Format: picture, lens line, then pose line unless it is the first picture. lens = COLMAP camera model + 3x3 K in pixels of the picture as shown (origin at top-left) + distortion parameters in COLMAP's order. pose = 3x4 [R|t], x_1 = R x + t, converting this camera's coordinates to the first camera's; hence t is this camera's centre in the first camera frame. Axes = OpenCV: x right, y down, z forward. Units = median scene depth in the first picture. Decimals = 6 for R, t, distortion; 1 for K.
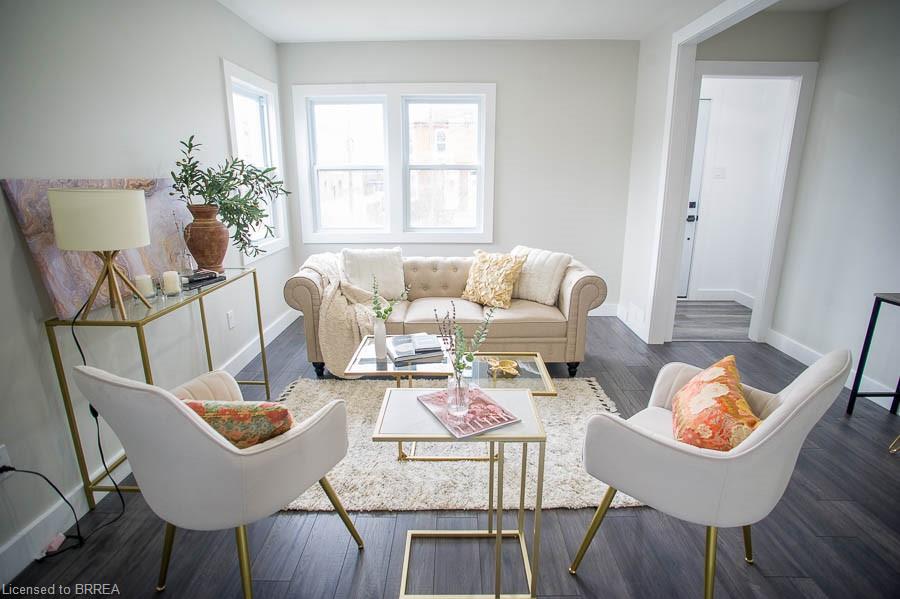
lens RADIAL K [[477.5, 0, 450.0], [0, 477.5, 299.5], [0, 0, 1]] dist [-0.102528, 0.053594]
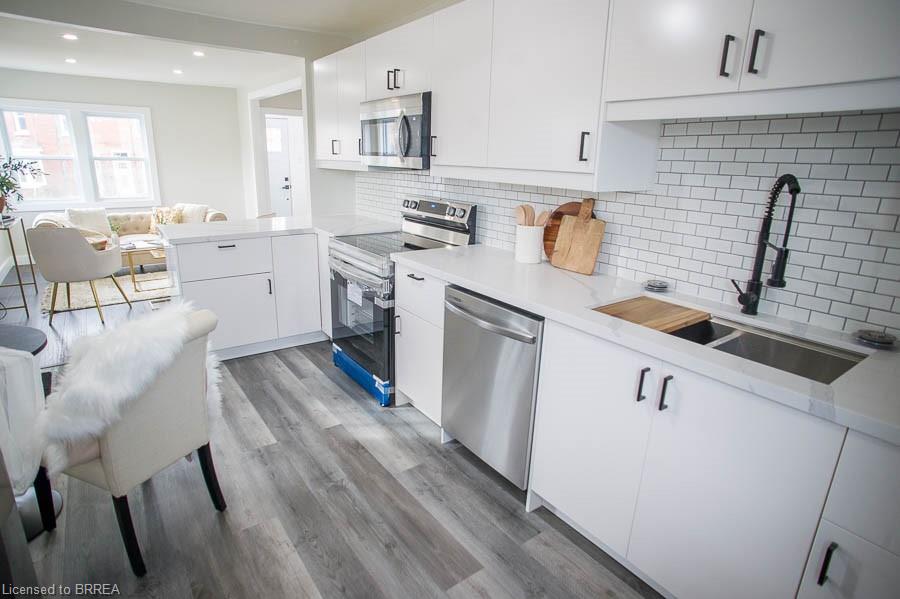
lens RADIAL K [[477.5, 0, 450.0], [0, 477.5, 299.5], [0, 0, 1]] dist [-0.102528, 0.053594]
pose [[0.794103, -0.151157, 0.588686, -0.130078], [0.126358, 0.988476, 0.083361, 0.236037], [-0.594503, 0.008187, 0.804052, -1.055568]]
